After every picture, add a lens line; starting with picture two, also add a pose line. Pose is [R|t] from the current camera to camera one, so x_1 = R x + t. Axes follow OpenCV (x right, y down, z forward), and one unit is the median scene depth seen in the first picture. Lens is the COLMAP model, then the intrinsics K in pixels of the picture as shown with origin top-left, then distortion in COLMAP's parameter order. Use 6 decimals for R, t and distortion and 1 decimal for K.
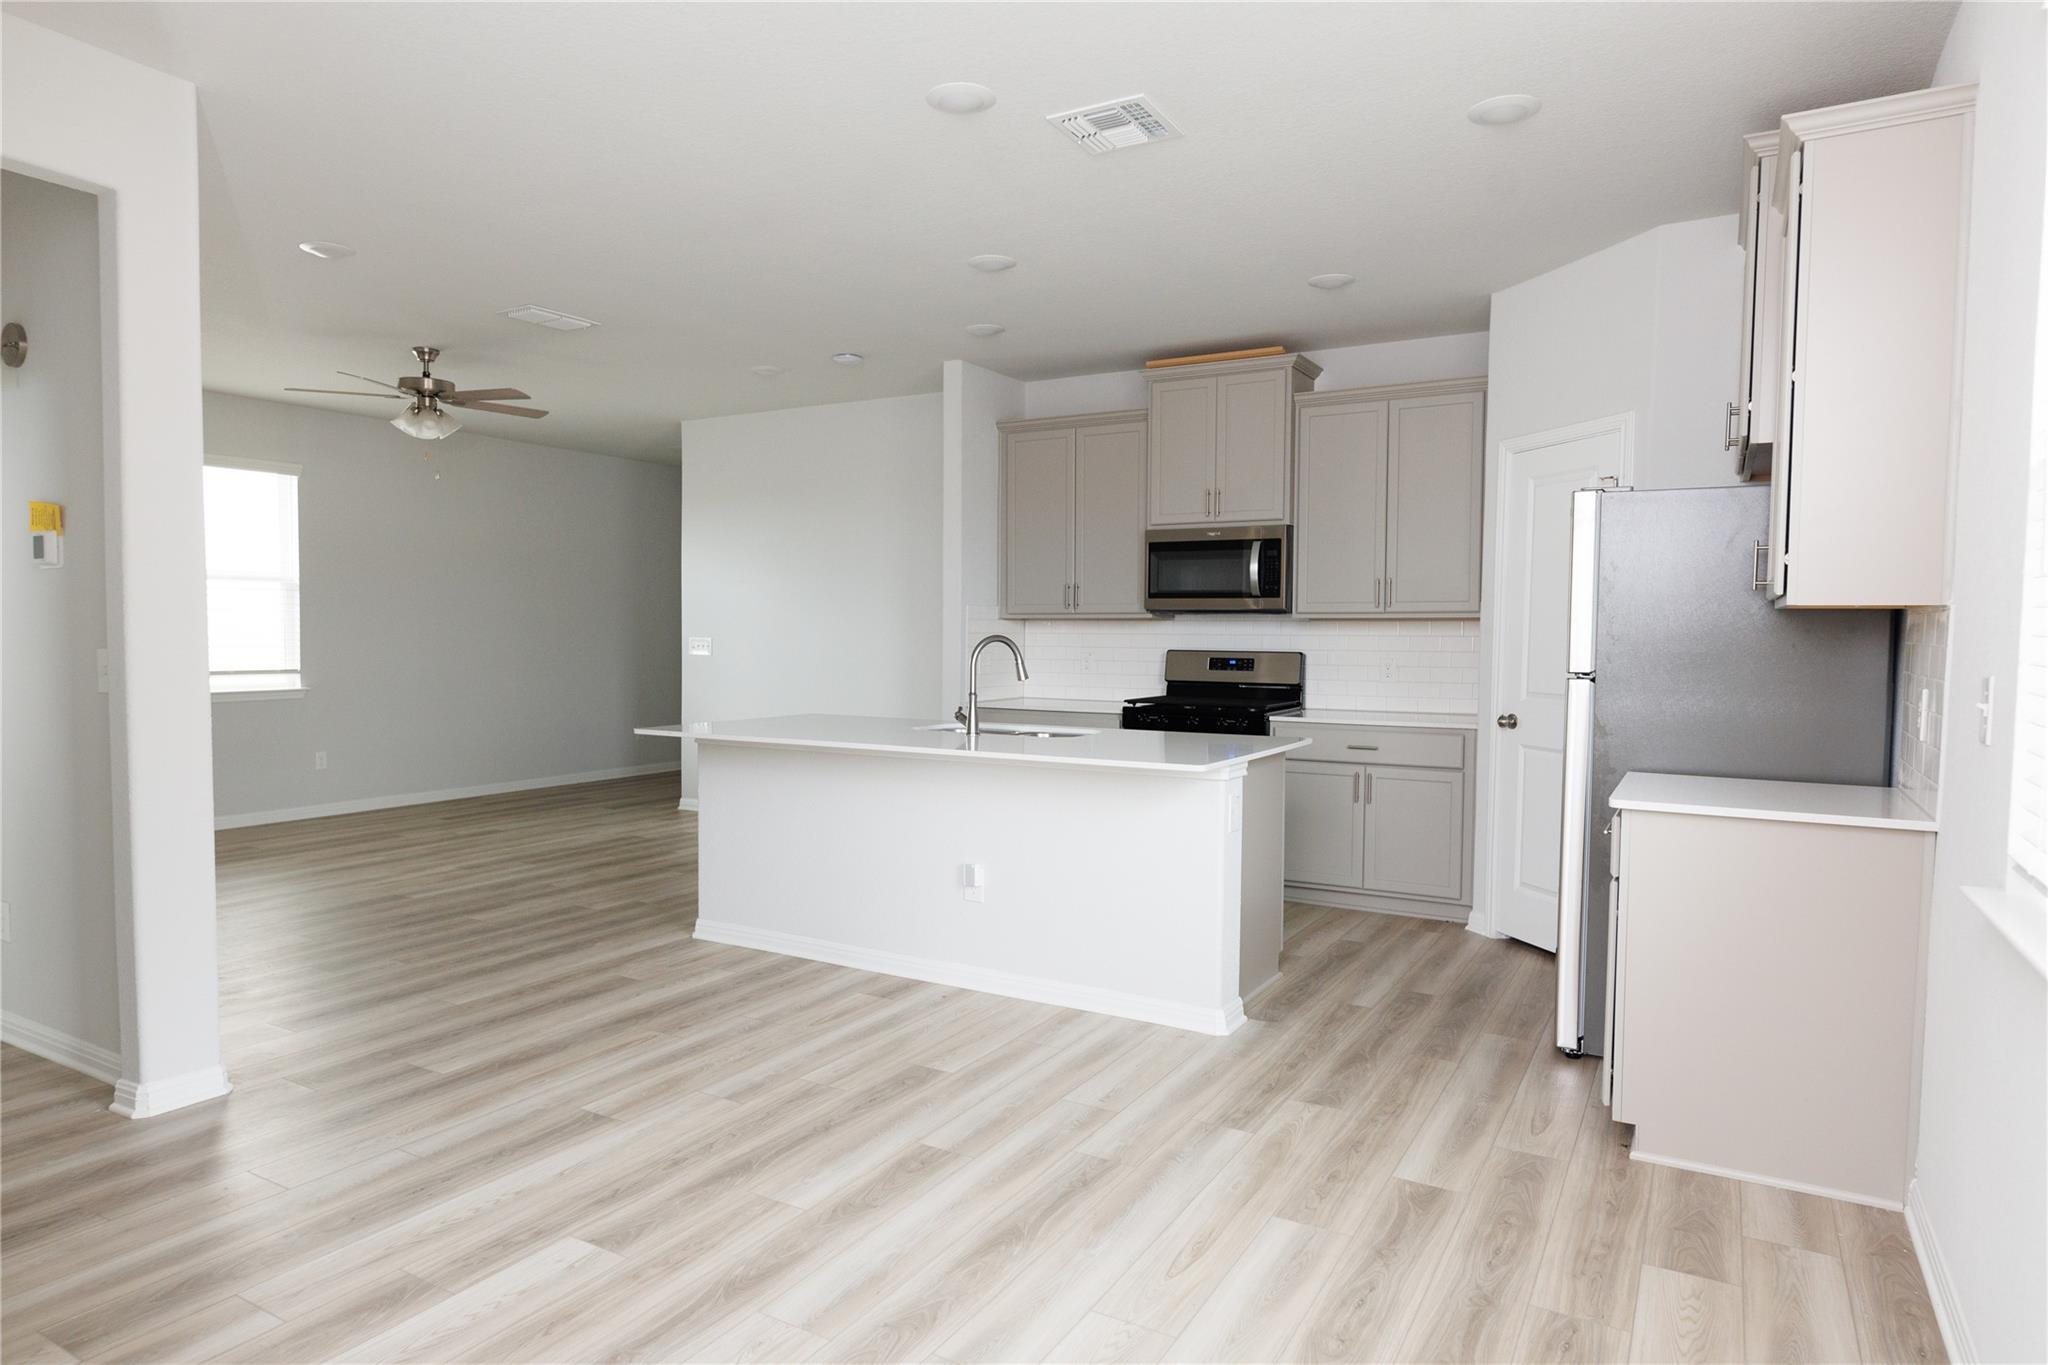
lens RADIAL K [[1213.4, 0, 1012.5], [0, 1213.4, 690.2], [0, 0, 1]] dist [-0.004464, -0.000575]
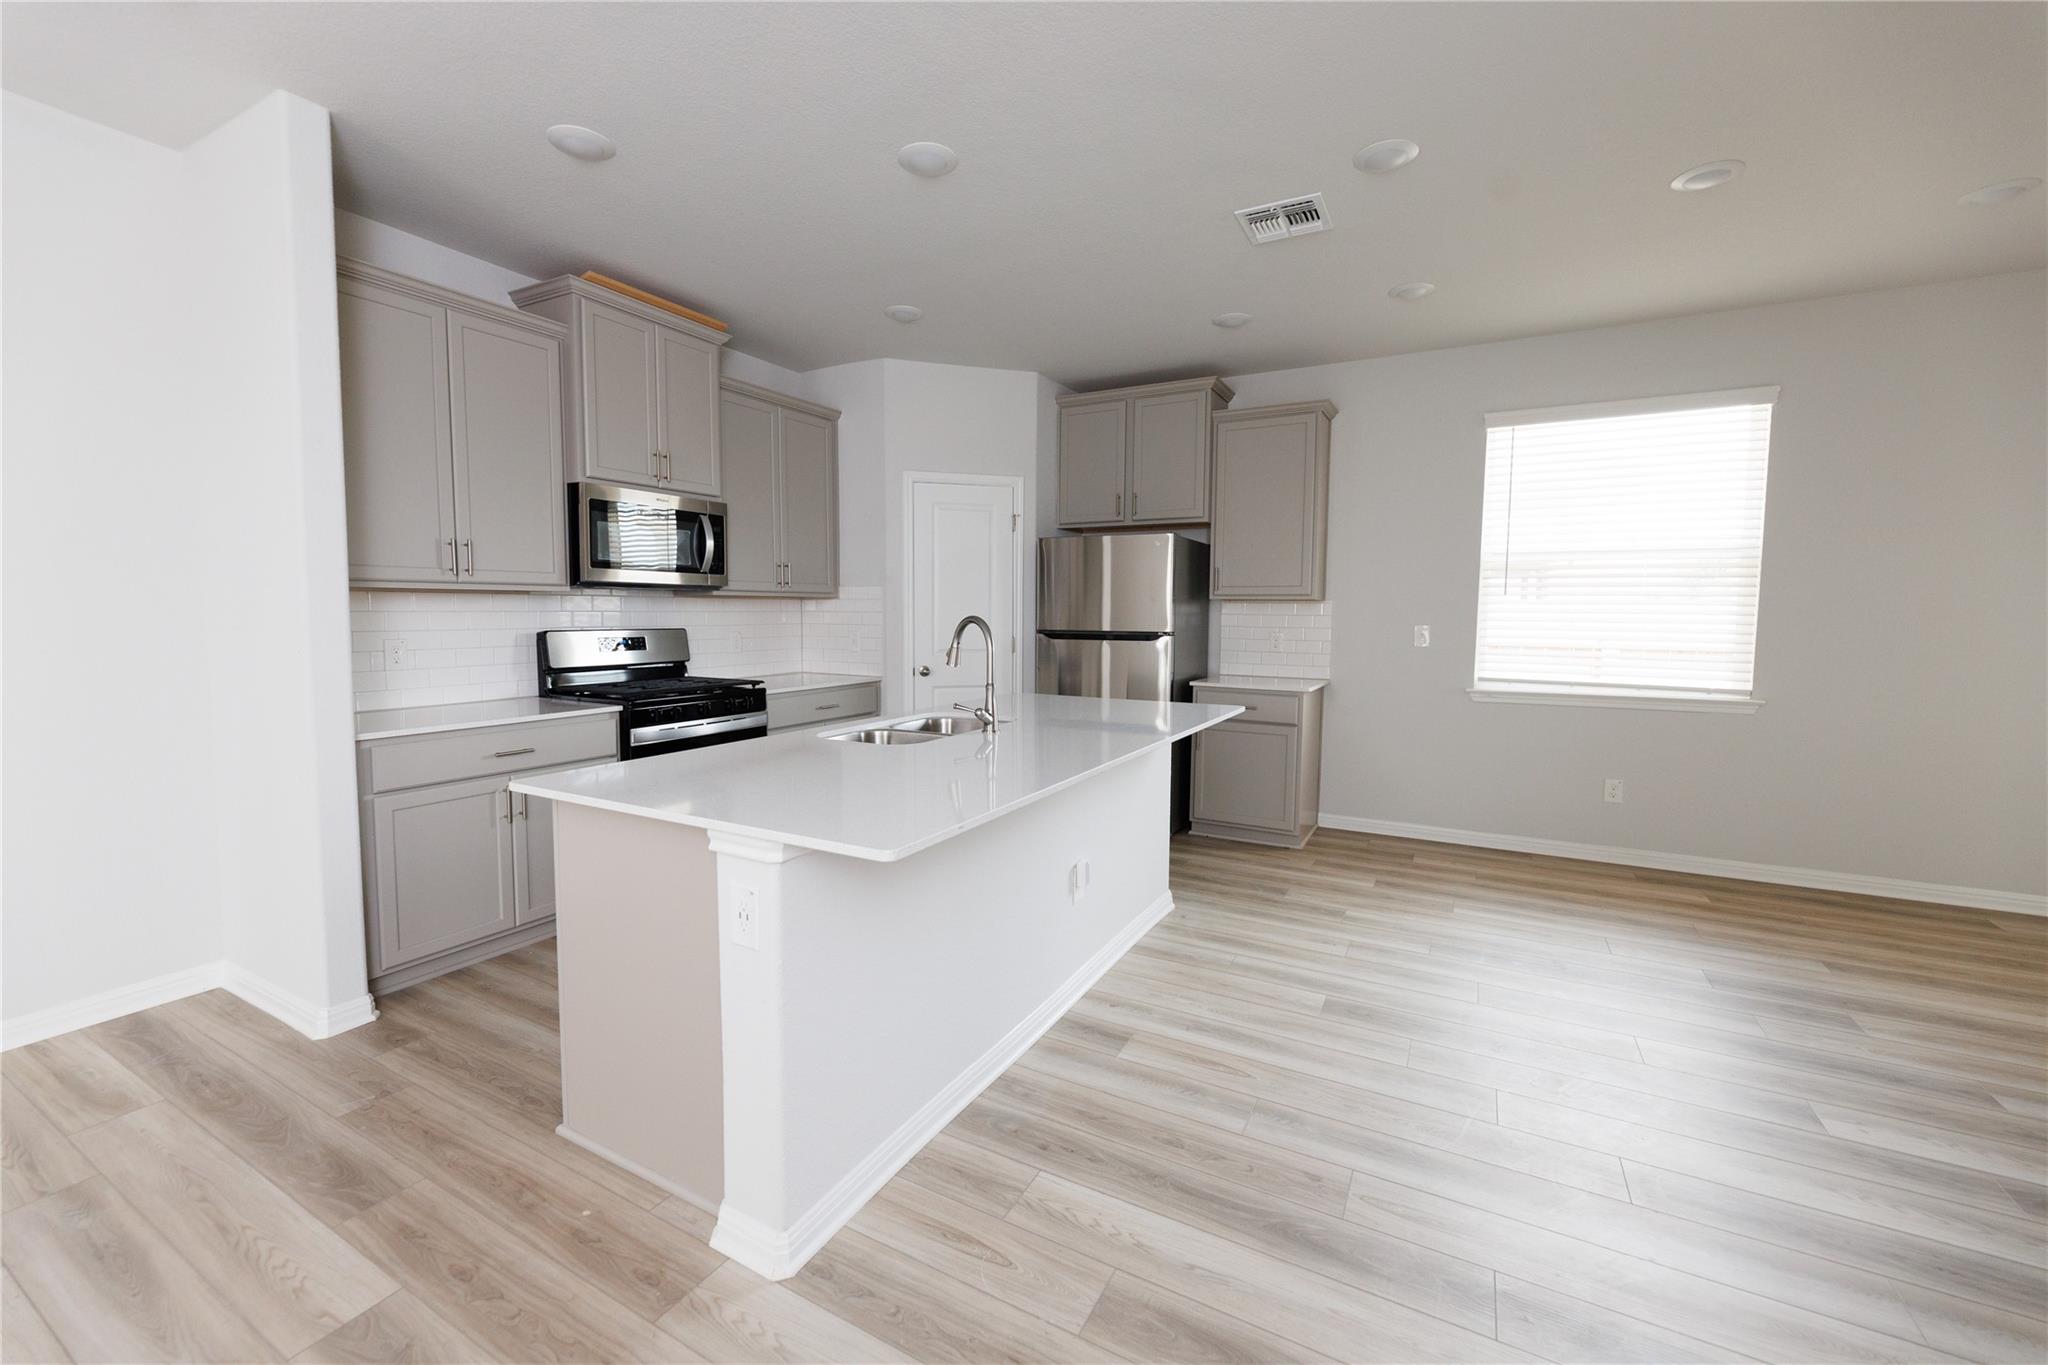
lens RADIAL K [[824.1, 0, 1019.1], [0, 824.1, 671.9], [0, 0, 1]] dist [-0.002110, -0.000071]
pose [[-0.020447, -0.083569, 0.996292, -0.577479], [0.044844, 0.995421, 0.084416, -0.051415], [-0.998785, 0.046404, -0.016606, 0.932742]]
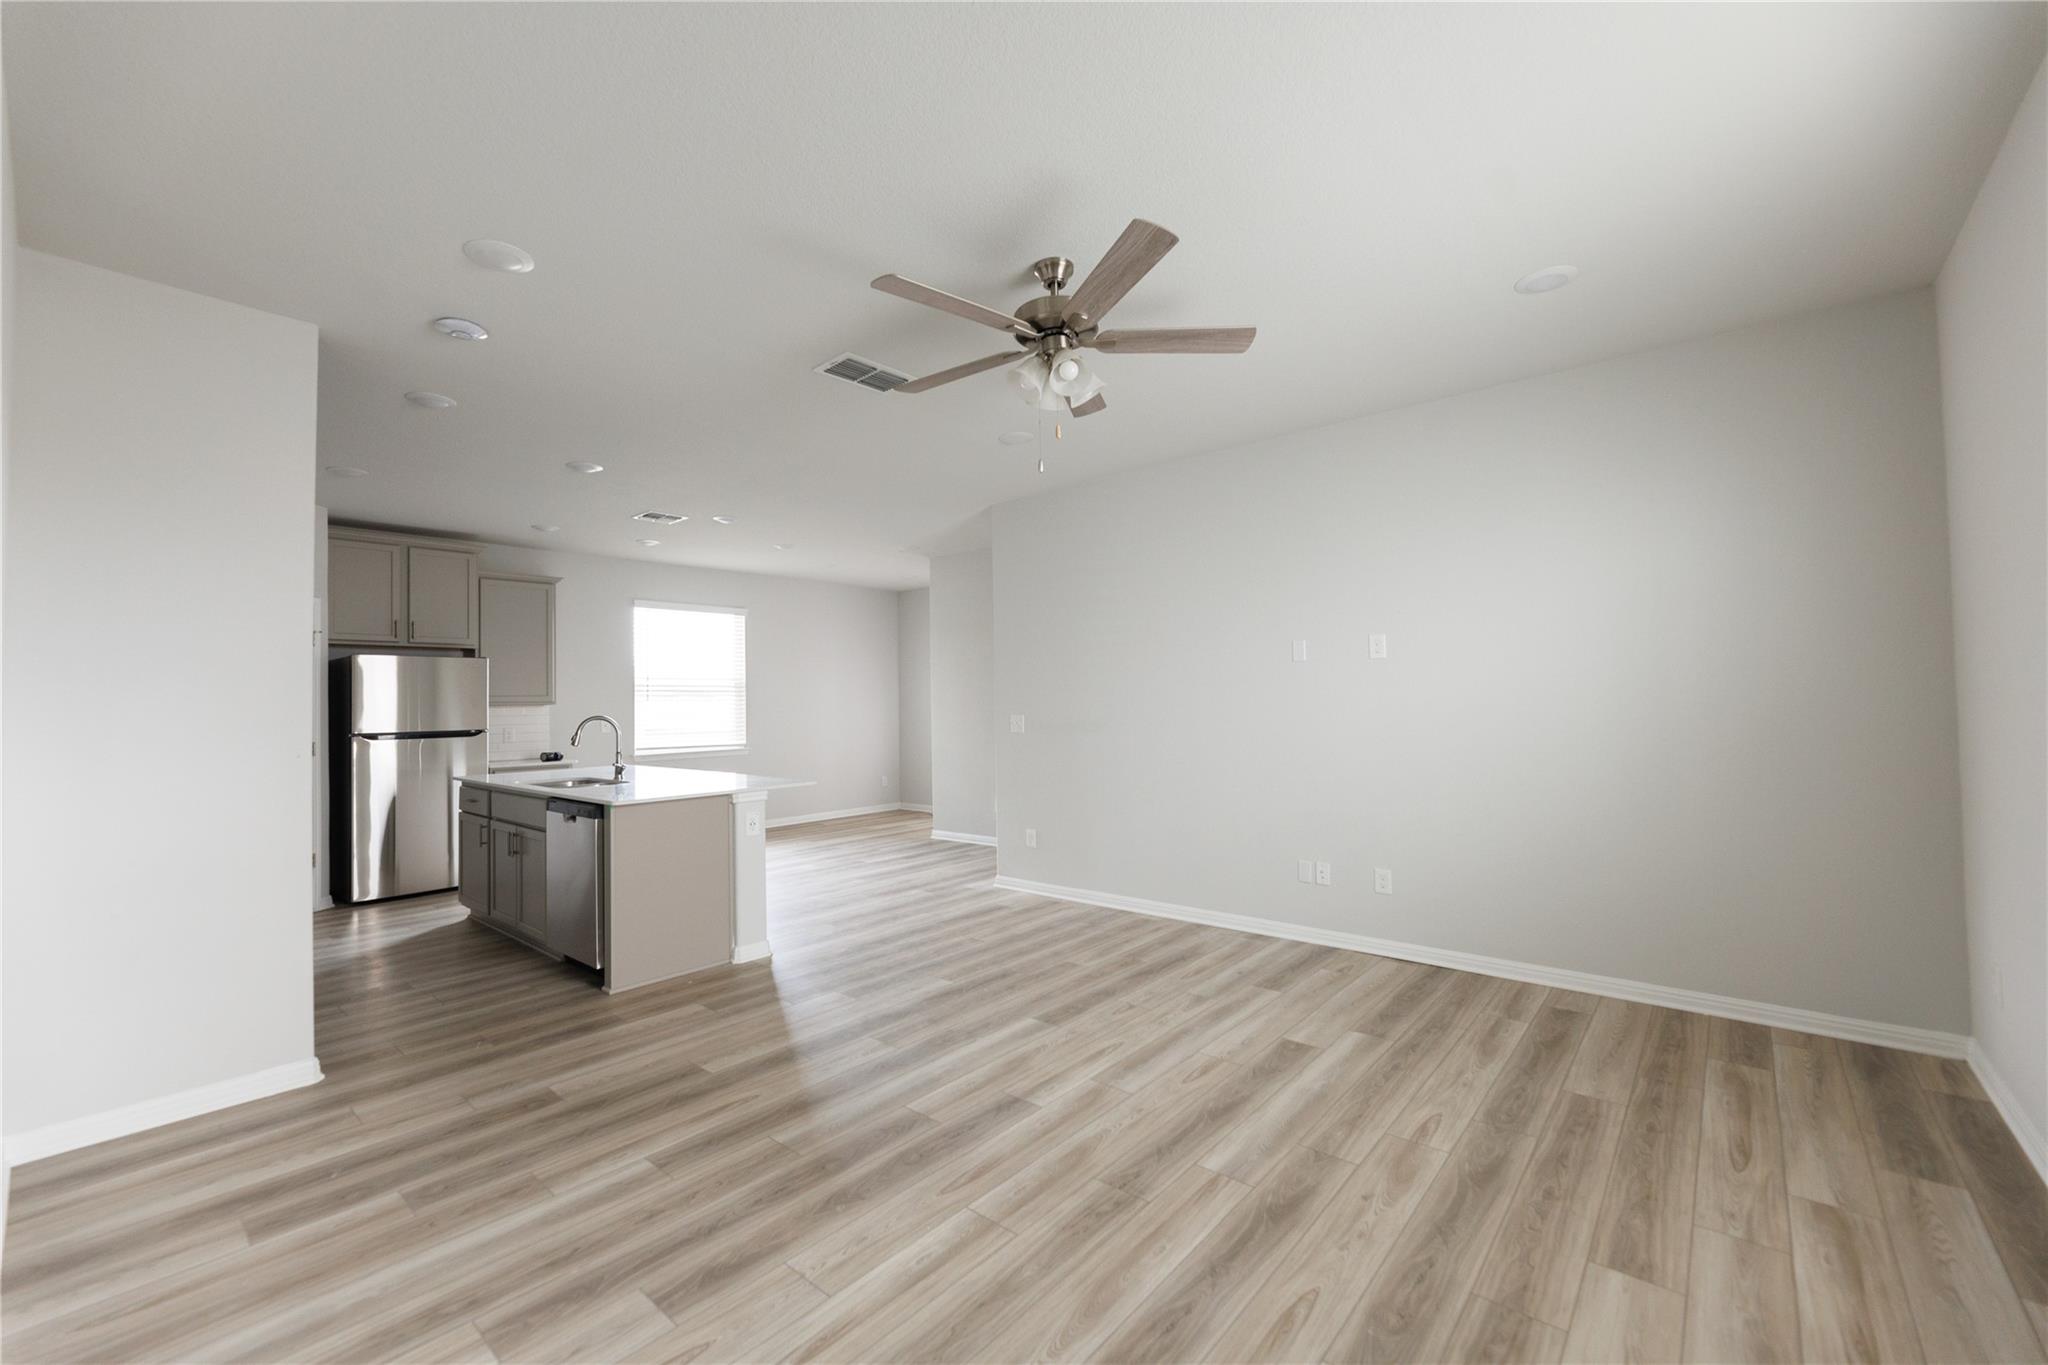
lens RADIAL K [[824.1, 0, 1019.1], [0, 824.1, 671.9], [0, 0, 1]] dist [-0.002110, -0.000071]
pose [[-0.983032, 0.015938, 0.182743, -0.700765], [0.018638, 0.999741, 0.013066, -0.100500], [-0.182487, 0.016250, -0.983074, 1.848854]]
